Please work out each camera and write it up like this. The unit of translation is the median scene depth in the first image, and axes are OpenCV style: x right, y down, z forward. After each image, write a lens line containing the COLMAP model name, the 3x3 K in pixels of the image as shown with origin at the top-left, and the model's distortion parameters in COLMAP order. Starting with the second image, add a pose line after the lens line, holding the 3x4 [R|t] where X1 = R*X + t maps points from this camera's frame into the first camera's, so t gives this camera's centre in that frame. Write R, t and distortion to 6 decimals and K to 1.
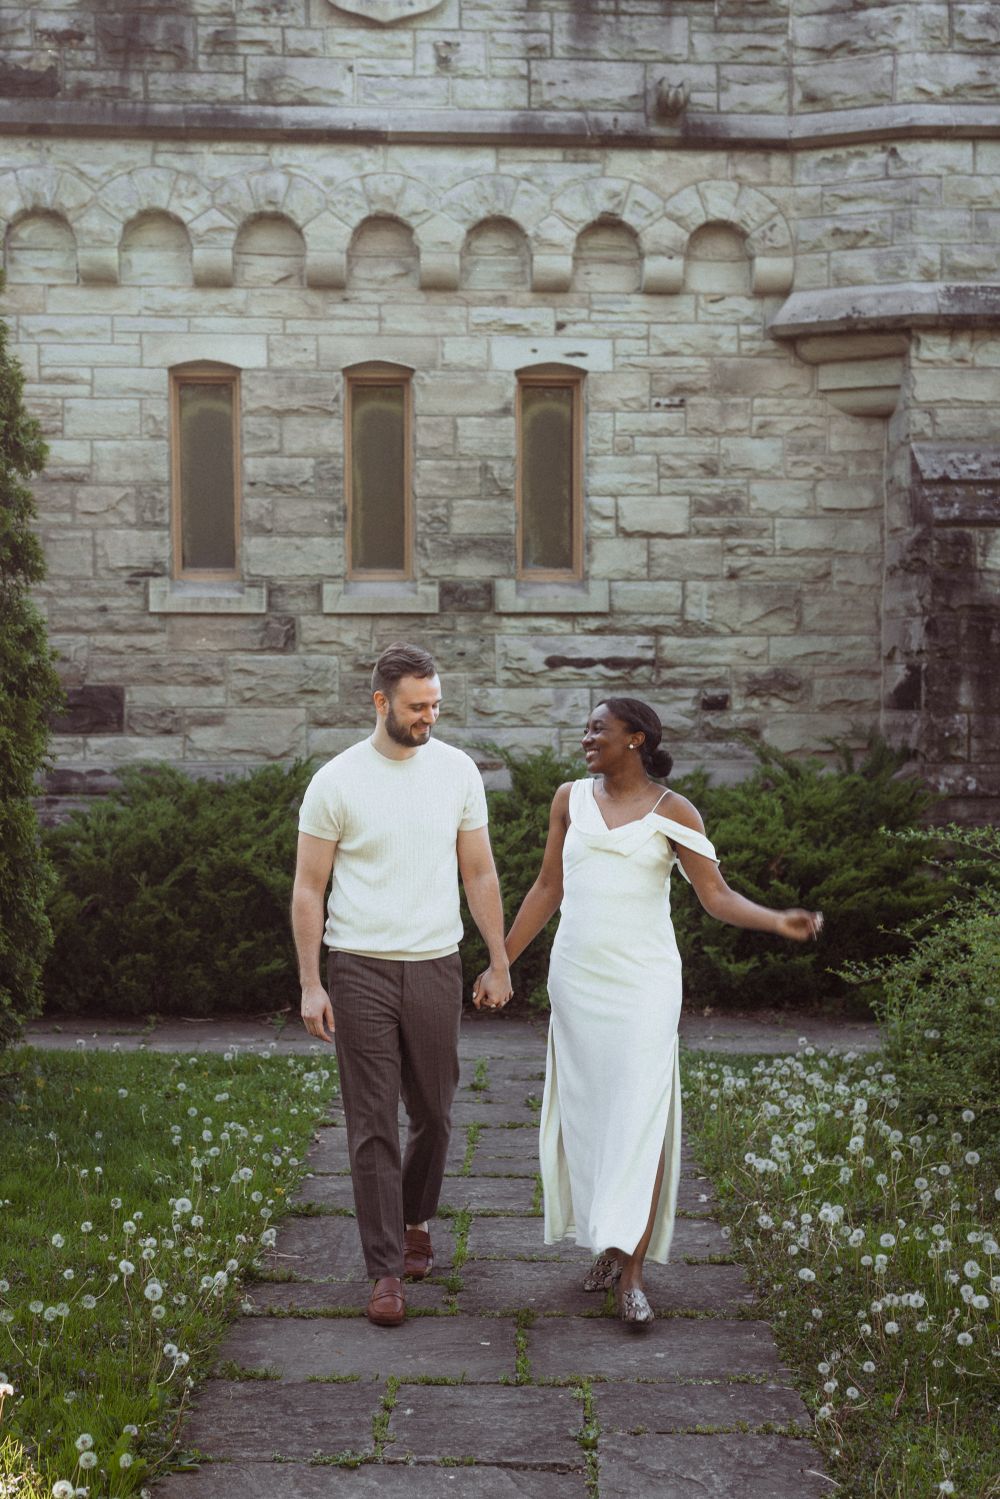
lens RADIAL K [[2468.6, 0, 471.7], [0, 2468.6, 865.3], [0, 0, 1]] dist [-0.023334, 0.106130]
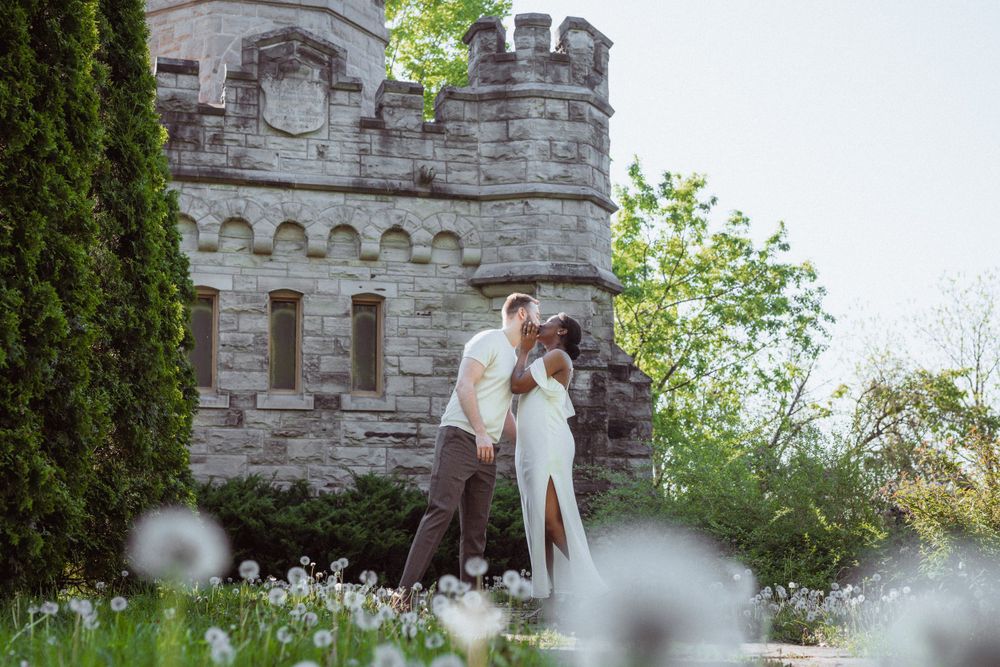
lens RADIAL K [[1430.6, 0, 498.6], [0, 1430.6, 336.4], [0, 0, 1]] dist [0.009737, -0.043590]
pose [[0.979053, 0.025689, 0.201980, -0.105414], [0.019153, 0.975990, -0.216970, 0.100319], [-0.202704, 0.216294, 0.955054, -0.182537]]
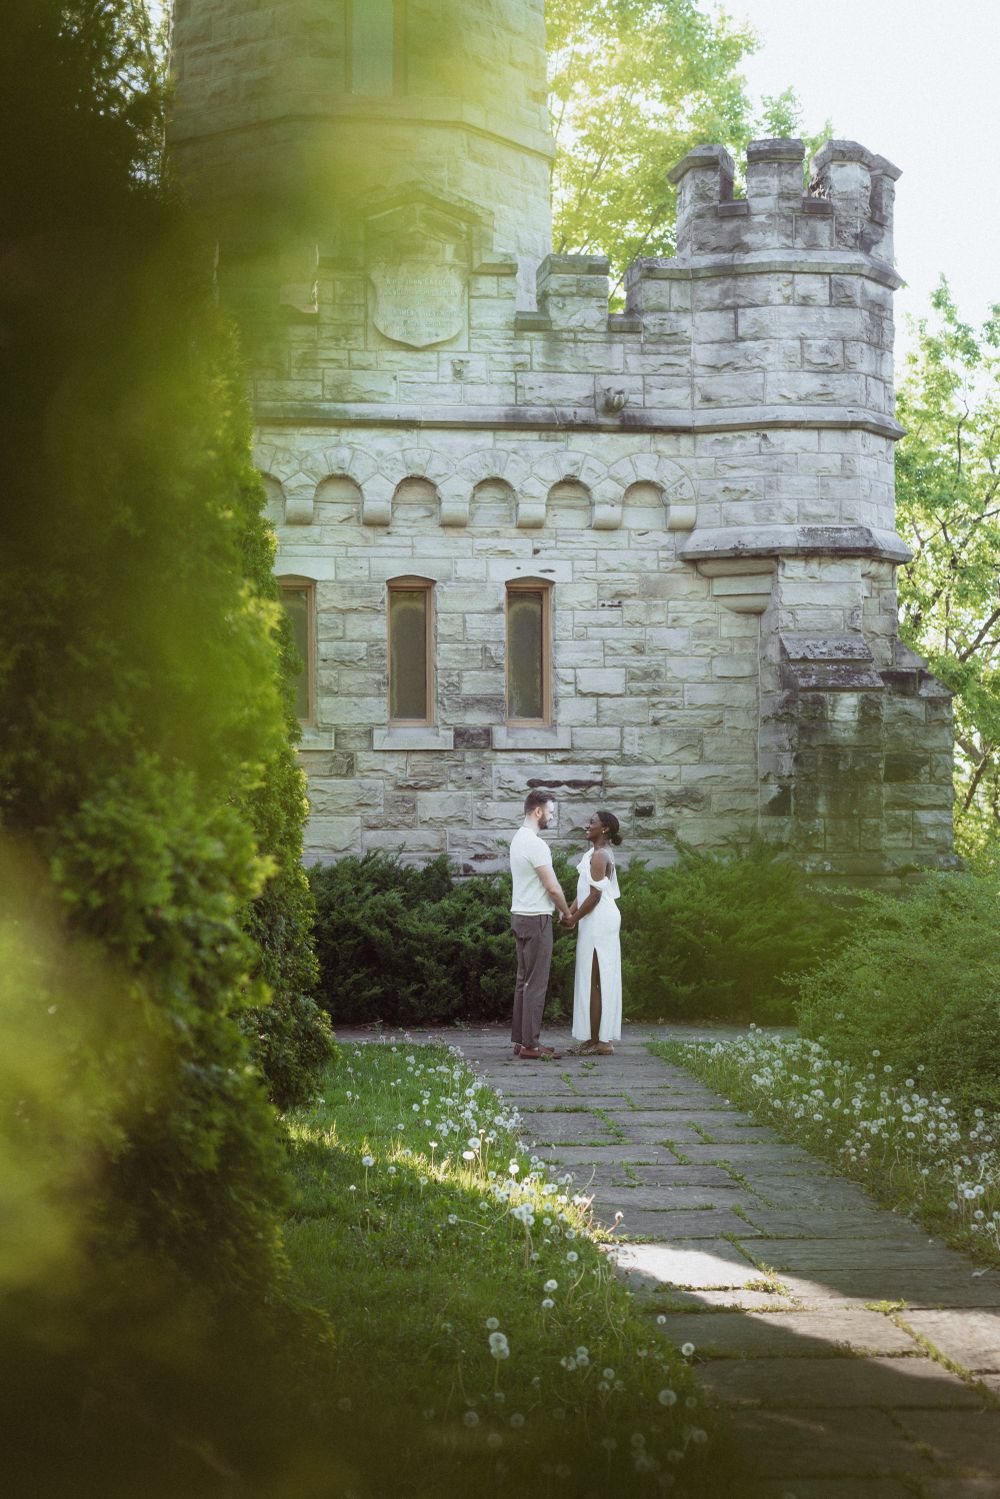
lens RADIAL K [[2330.0, 0, 403.3], [0, 2330.0, 777.6], [0, 0, 1]] dist [0.003386, -0.000960]
pose [[0.997914, -0.002134, 0.064521, -0.130723], [0.007057, 0.997070, -0.076167, 0.016855], [-0.064170, 0.076464, 0.995005, -0.344004]]
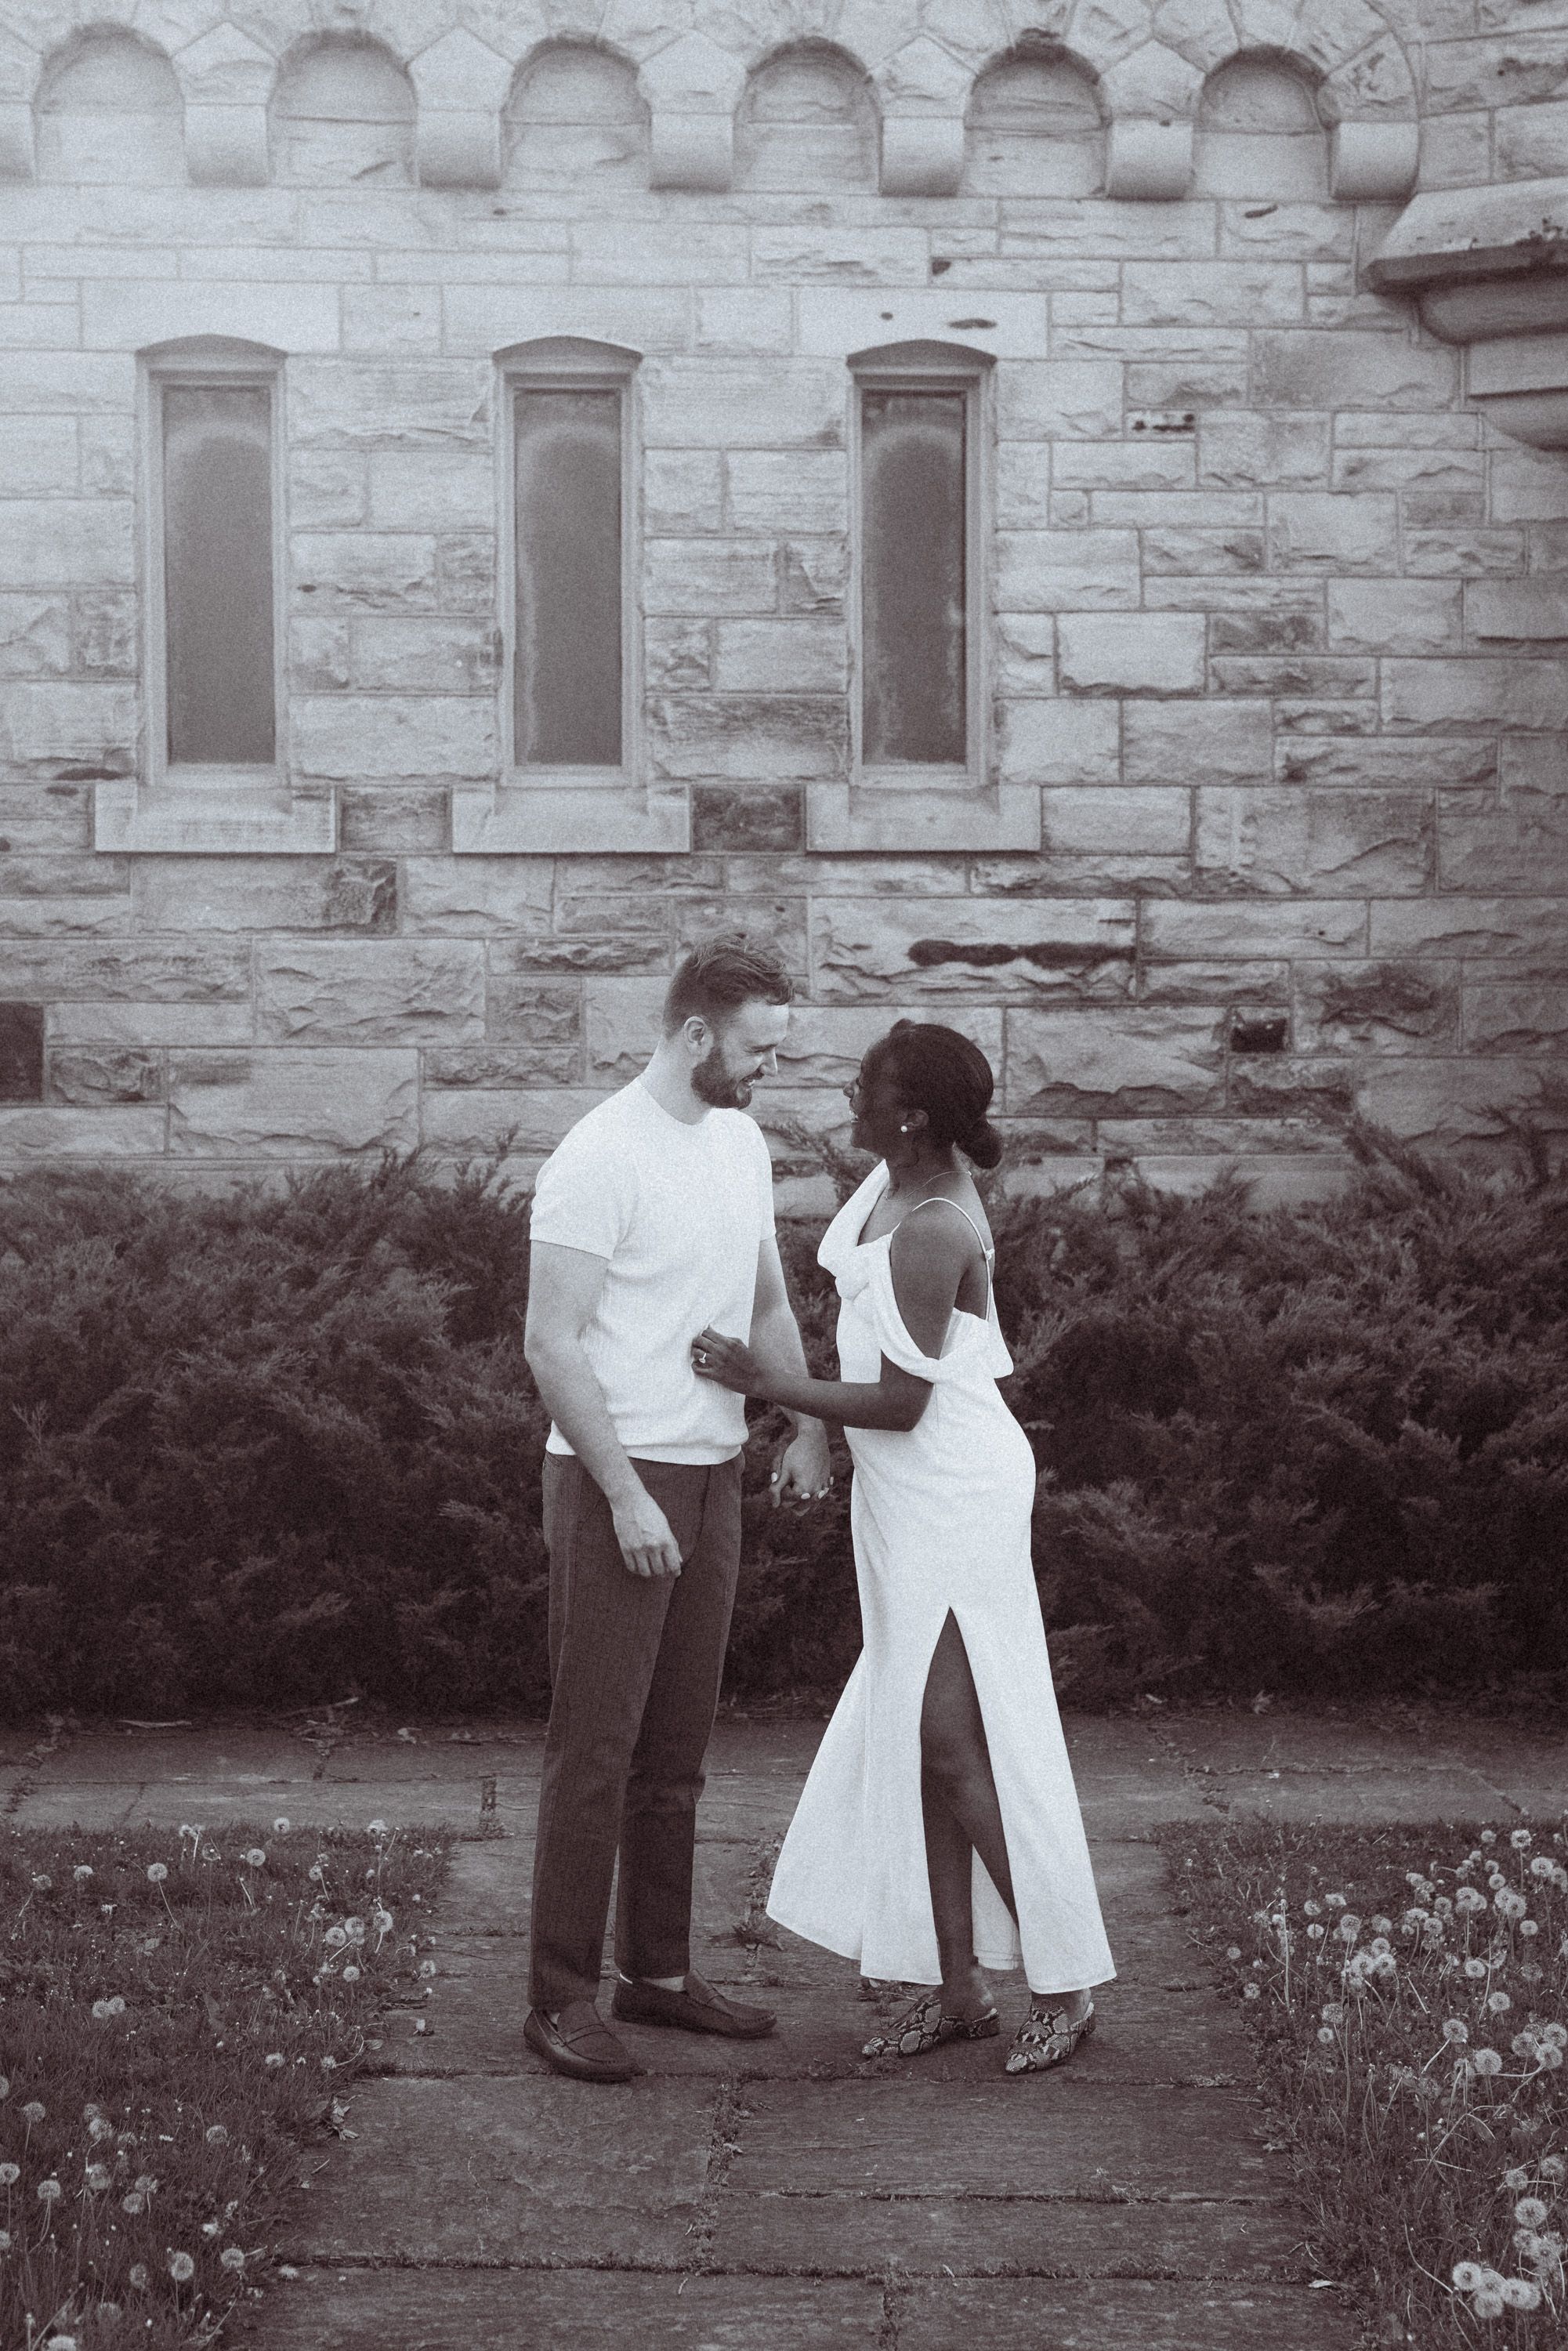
lens RADIAL K [[3948.4, 0, 748.7], [0, 3948.4, 1169.8], [0, 0, 1]] dist [-0.008859, 0.001701]
pose [[0.999925, -0.000868, -0.012235, 0.007610], [0.000477, 0.999489, -0.031955, -0.014965], [0.012257, 0.031947, 0.999414, 0.225996]]
